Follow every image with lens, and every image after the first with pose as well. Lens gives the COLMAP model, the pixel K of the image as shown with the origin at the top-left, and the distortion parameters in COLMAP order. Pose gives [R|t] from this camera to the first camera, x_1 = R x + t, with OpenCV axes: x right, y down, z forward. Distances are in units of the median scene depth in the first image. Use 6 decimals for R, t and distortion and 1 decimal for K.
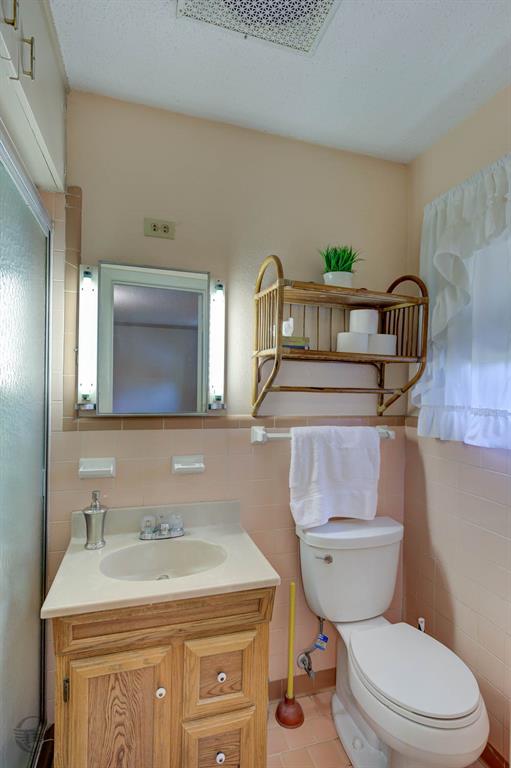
lens RADIAL K [[375.2, 0, 256.7], [0, 375.2, 389.0], [0, 0, 1]] dist [-0.003985, -0.000862]
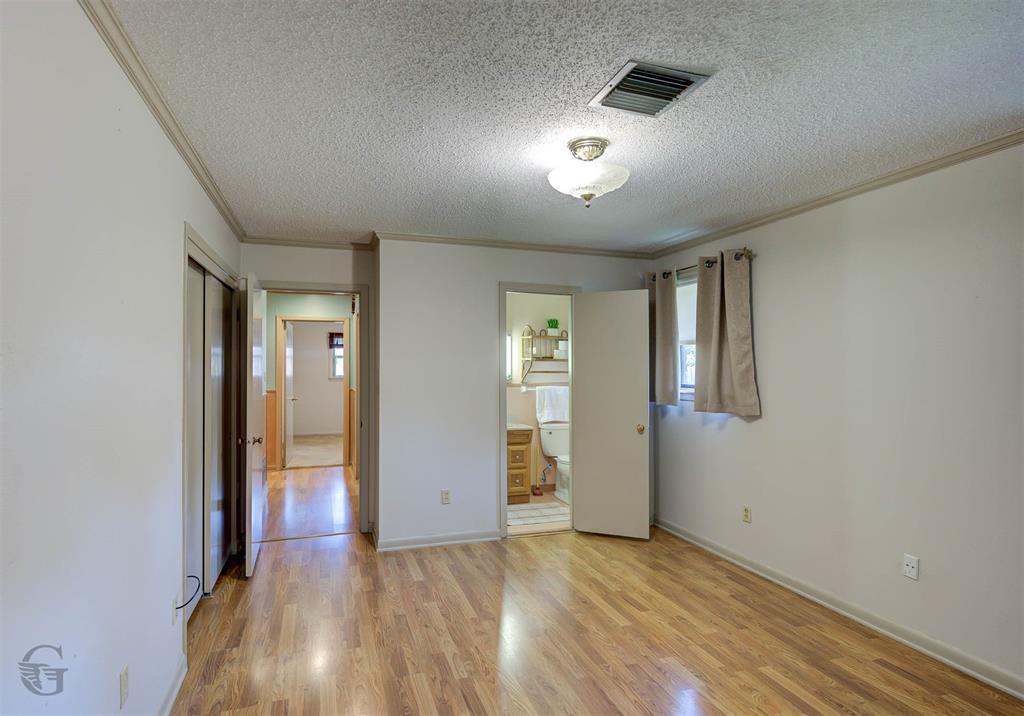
lens RADIAL K [[543.8, 0, 508.7], [0, 543.8, 358.1], [0, 0, 1]] dist [0.001721, 0.000170]
pose [[0.998723, -0.015822, 0.047979, -0.284140], [0.015927, 0.999872, -0.001807, -0.093903], [-0.047945, 0.002569, 0.998847, -2.821705]]
